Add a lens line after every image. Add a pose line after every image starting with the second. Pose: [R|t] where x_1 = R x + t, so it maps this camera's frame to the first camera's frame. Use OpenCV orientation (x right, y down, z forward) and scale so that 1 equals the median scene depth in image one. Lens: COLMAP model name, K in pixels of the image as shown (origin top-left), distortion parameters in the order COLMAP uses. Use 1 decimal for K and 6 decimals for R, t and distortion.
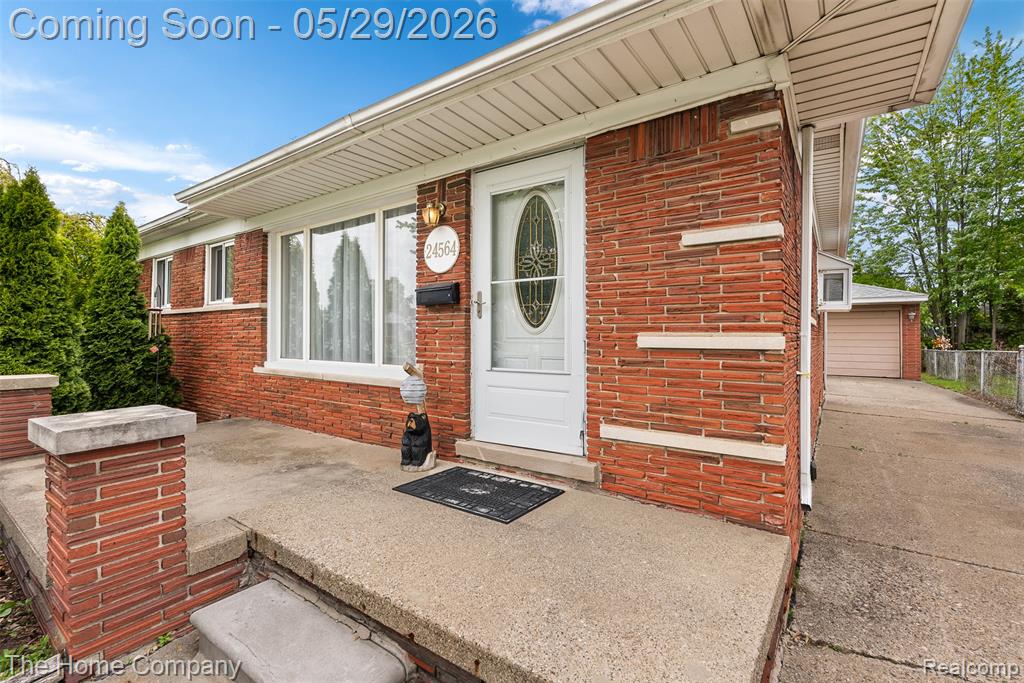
lens RADIAL K [[461.9, 0, 500.6], [0, 461.9, 329.6], [0, 0, 1]] dist [-0.000171, 0.000107]
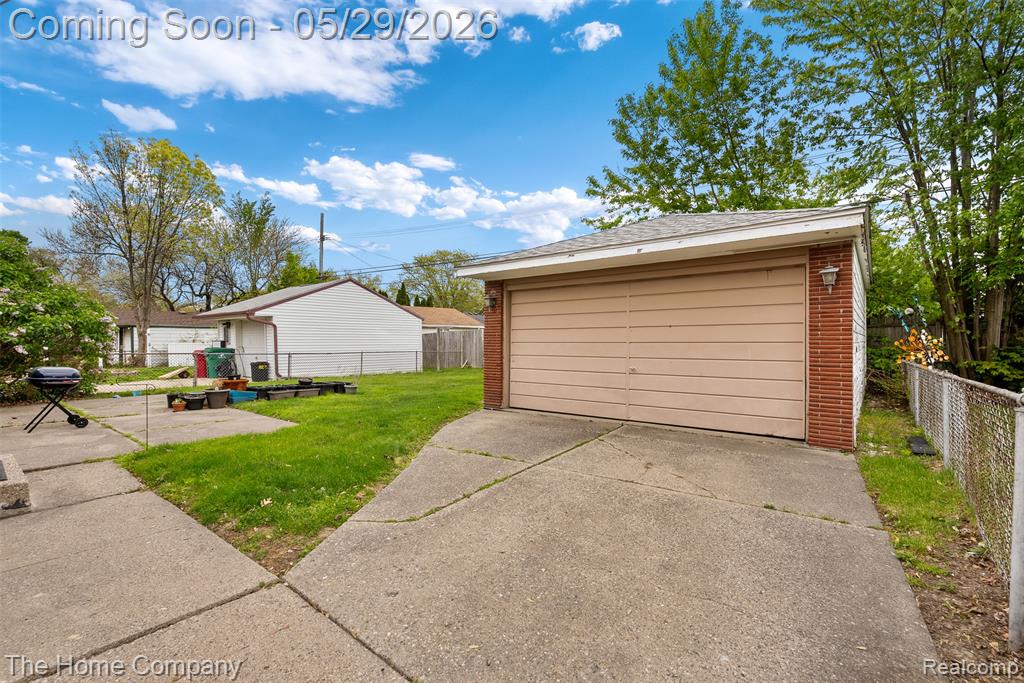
lens RADIAL K [[453.2, 0, 514.8], [0, 453.2, 342.9], [0, 0, 1]] dist [0.000730, 0.000257]
pose [[0.998695, -0.004518, -0.050874, 2.574717], [0.005441, 0.999823, 0.018017, 0.061138], [0.050784, -0.018270, 0.998543, 2.452878]]
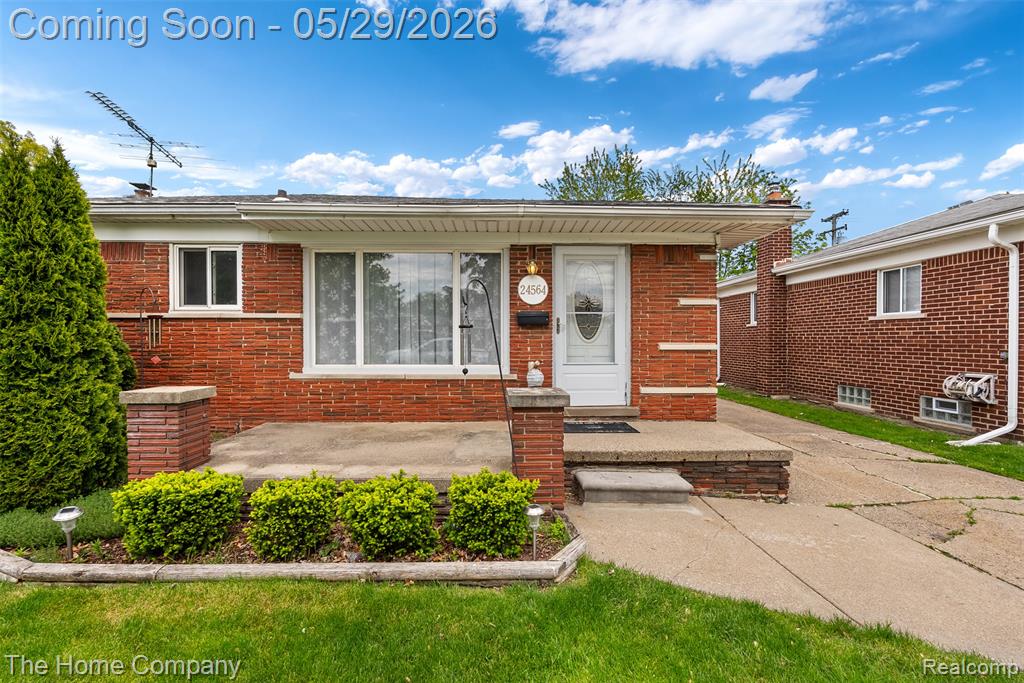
lens RADIAL K [[463.3, 0, 494.1], [0, 463.3, 348.4], [0, 0, 1]] dist [0.002023, 0.000226]
pose [[0.802670, -0.008635, 0.596361, -1.218918], [-0.007820, 0.999657, 0.025000, -0.011462], [-0.596372, -0.024730, 0.802327, -0.206459]]
